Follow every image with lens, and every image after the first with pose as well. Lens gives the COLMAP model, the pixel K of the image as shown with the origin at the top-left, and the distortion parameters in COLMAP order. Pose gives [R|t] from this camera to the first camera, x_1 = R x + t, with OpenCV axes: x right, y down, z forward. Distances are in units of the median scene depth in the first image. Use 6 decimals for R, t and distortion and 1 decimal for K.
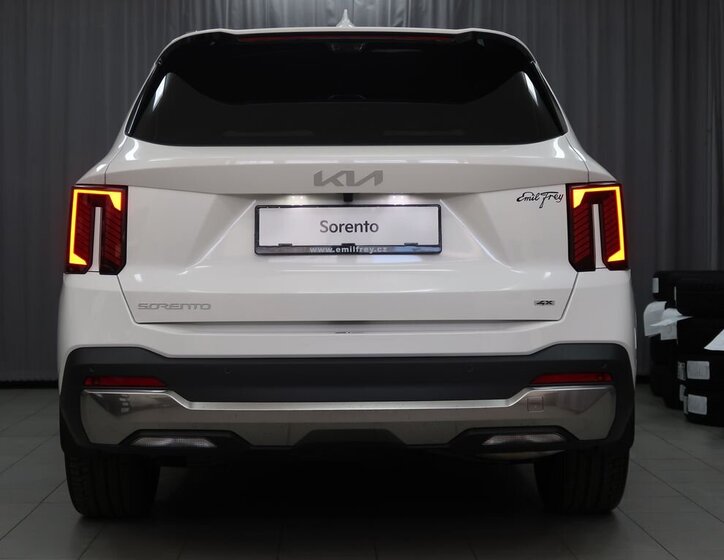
lens RADIAL K [[1375.2, 0, 363.2], [0, 1375.2, 280.1], [0, 0, 1]] dist [0.063320, 0.000000]
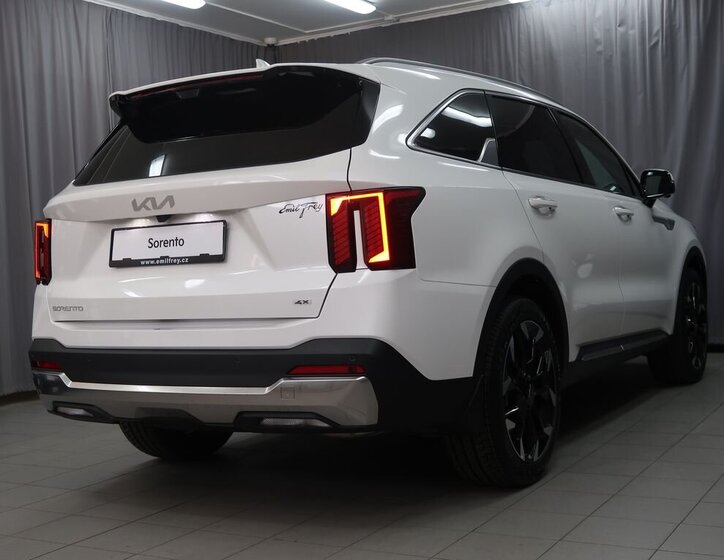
lens RADIAL K [[1000.2, 0, 361.5], [0, 1000.2, 280.1], [0, 0, 1]] dist [-0.003846, 0.000000]
pose [[0.846730, -0.024319, -0.531467, 0.605566], [0.036500, 0.999256, 0.012428, -0.009908], [0.530769, -0.029922, 0.846988, 0.336469]]
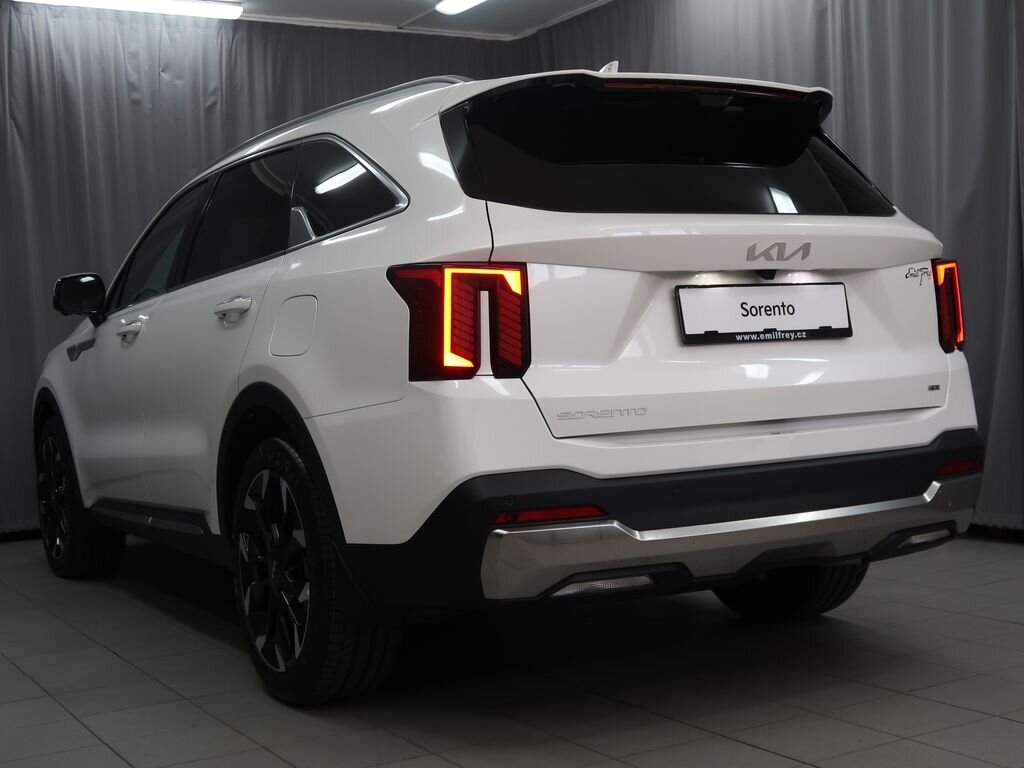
lens RADIAL K [[1402.5, 0, 509.1], [0, 1402.5, 382.7], [0, 0, 1]] dist [-0.015364, 0.000000]
pose [[0.876500, -0.044269, 0.479363, -0.565364], [0.049648, 0.998766, 0.001456, -0.002497], [-0.478836, 0.022524, 0.877616, 0.314824]]
